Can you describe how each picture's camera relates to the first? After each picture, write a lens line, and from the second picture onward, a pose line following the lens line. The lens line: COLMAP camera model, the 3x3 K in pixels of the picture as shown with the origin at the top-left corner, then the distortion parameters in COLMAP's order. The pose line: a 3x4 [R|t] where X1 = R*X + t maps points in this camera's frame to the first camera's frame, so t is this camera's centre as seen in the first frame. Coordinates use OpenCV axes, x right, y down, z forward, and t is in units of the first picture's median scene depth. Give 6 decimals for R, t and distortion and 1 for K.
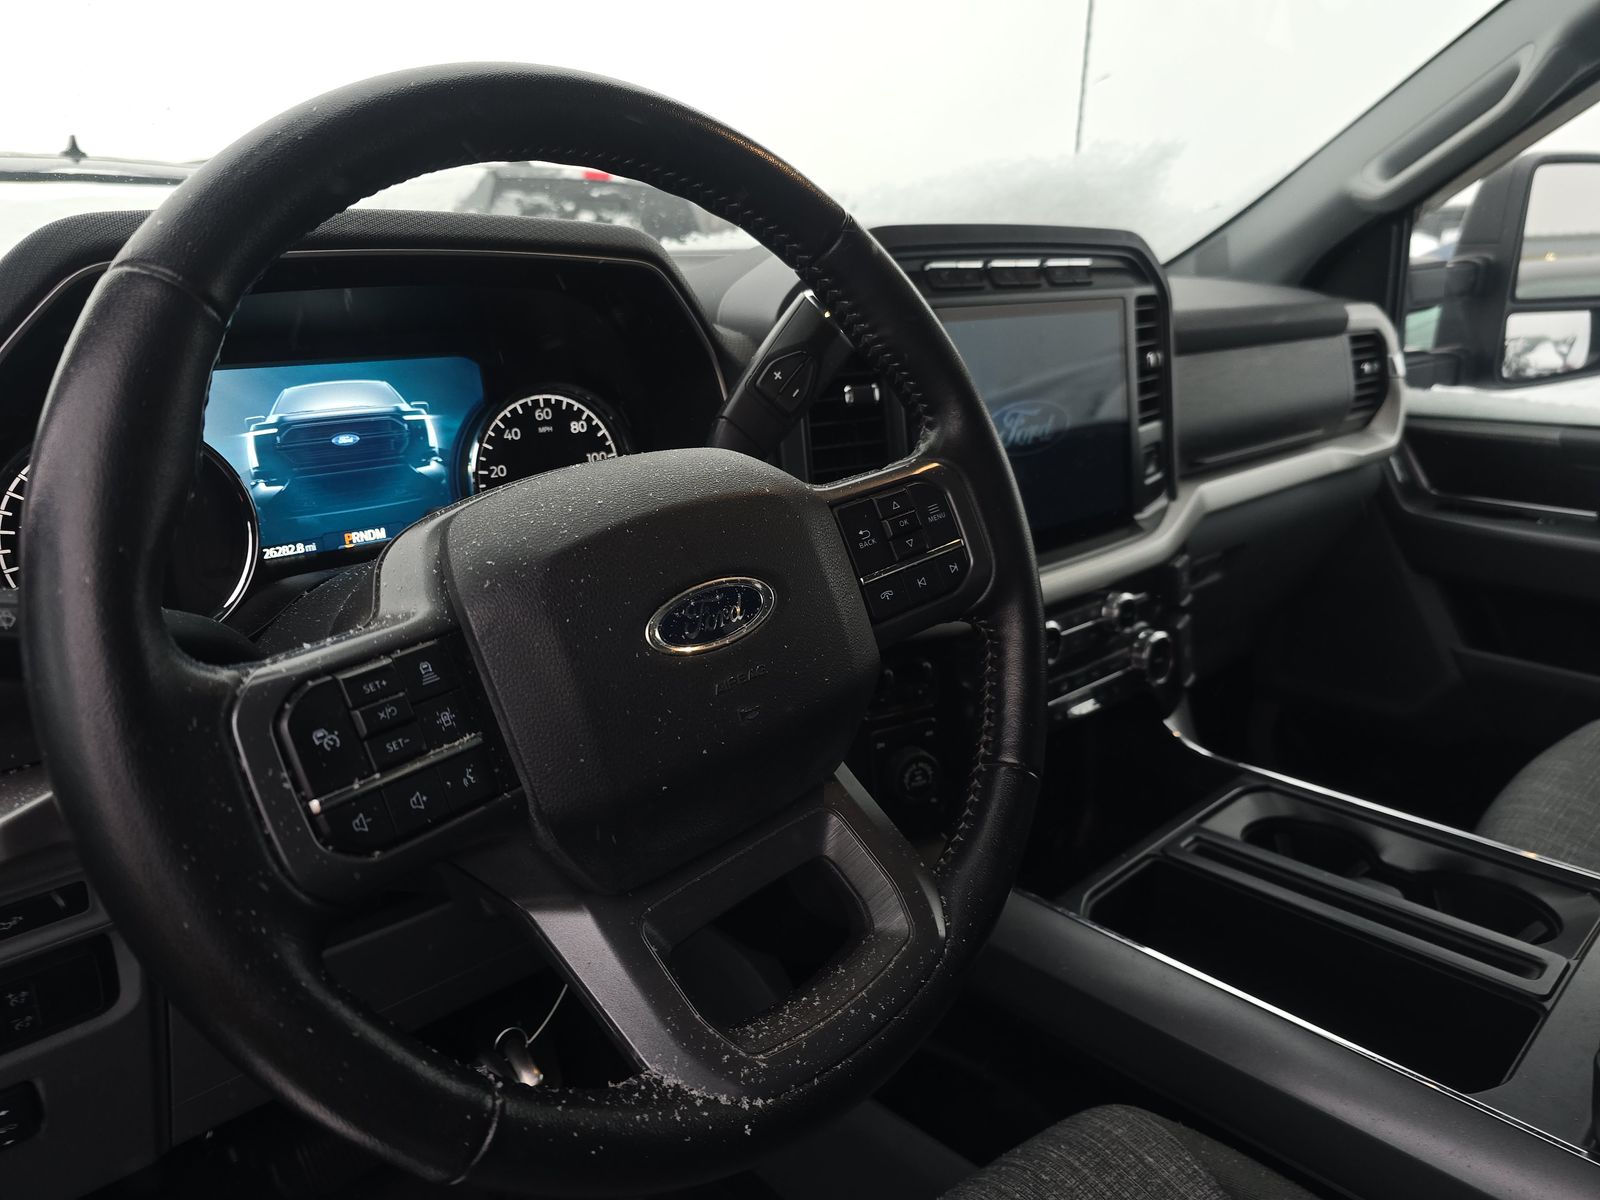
lens RADIAL K [[1072.0, 0, 790.7], [0, 1072.0, 659.9], [0, 0, 1]] dist [0.021883, -0.036024]
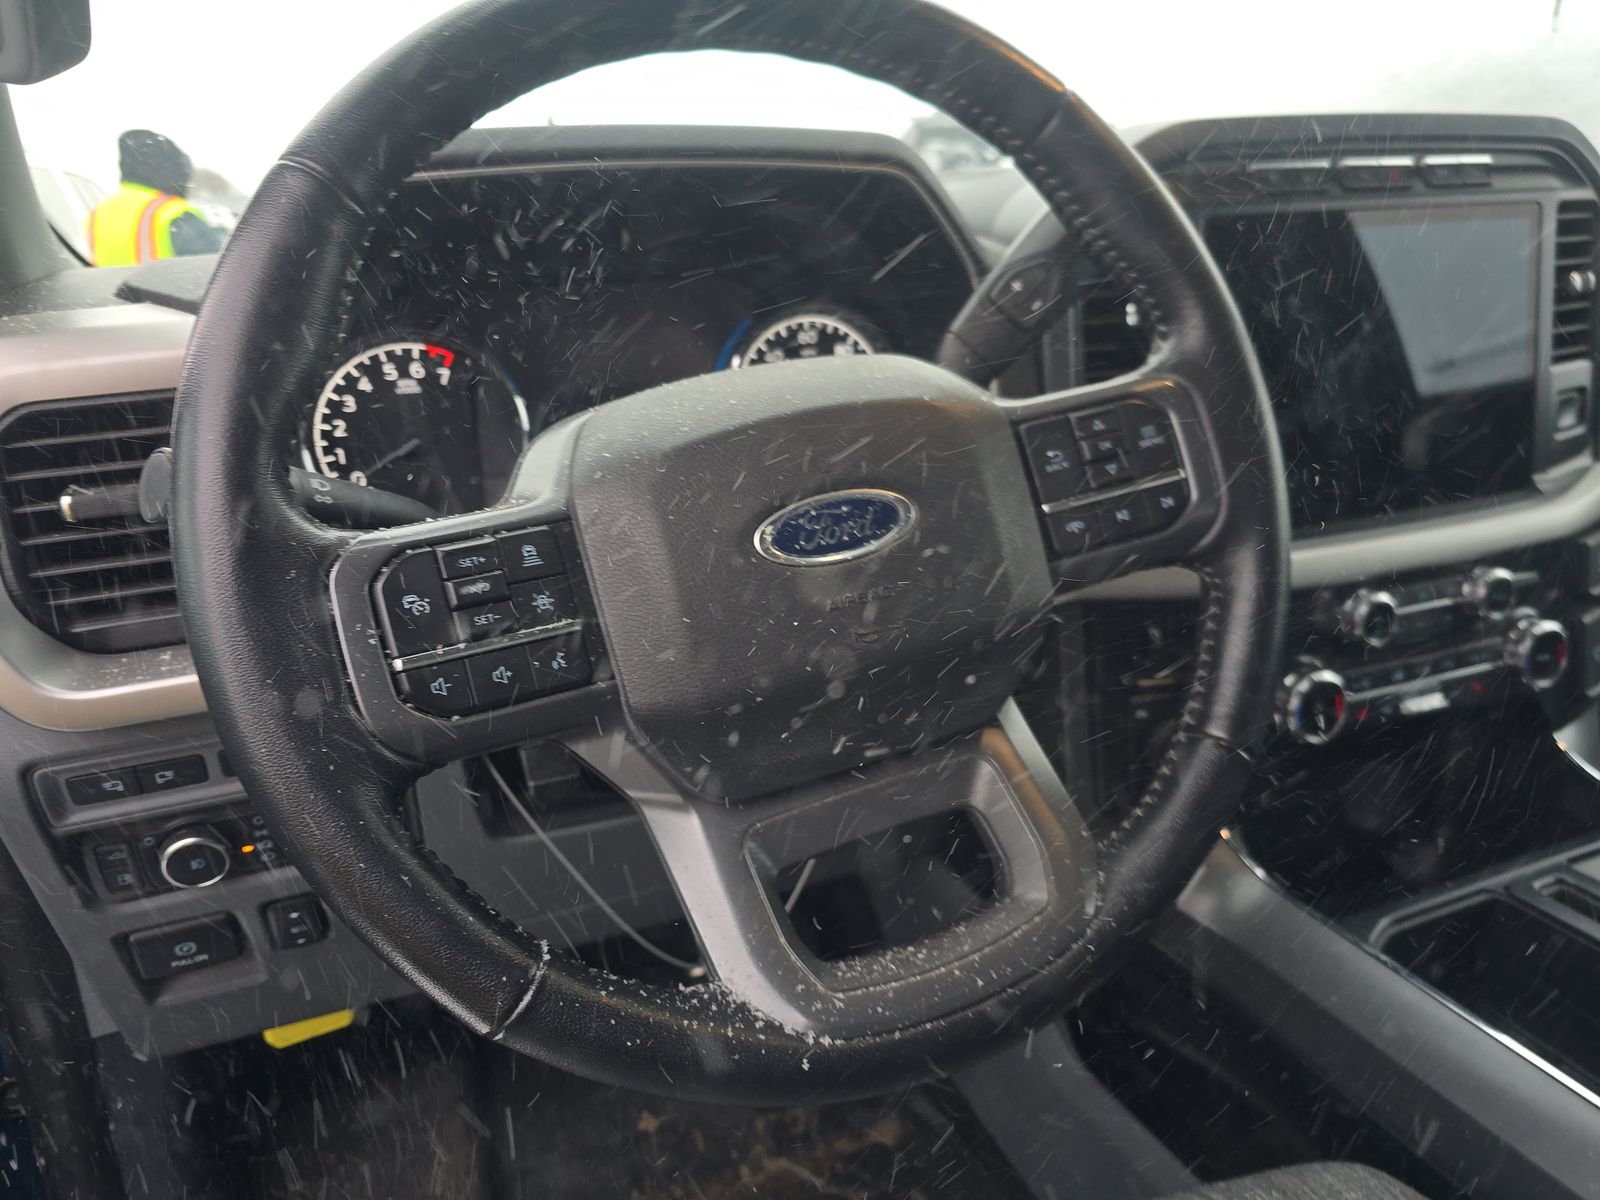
lens RADIAL K [[1072.0, 0, 777.9], [0, 1072.0, 654.9], [0, 0, 1]] dist [0.021883, -0.036024]
pose [[0.929694, 0.106341, -0.352649, 0.176930], [-0.094118, 0.994219, 0.051682, 0.021168], [0.356106, -0.014858, 0.934327, 0.078348]]
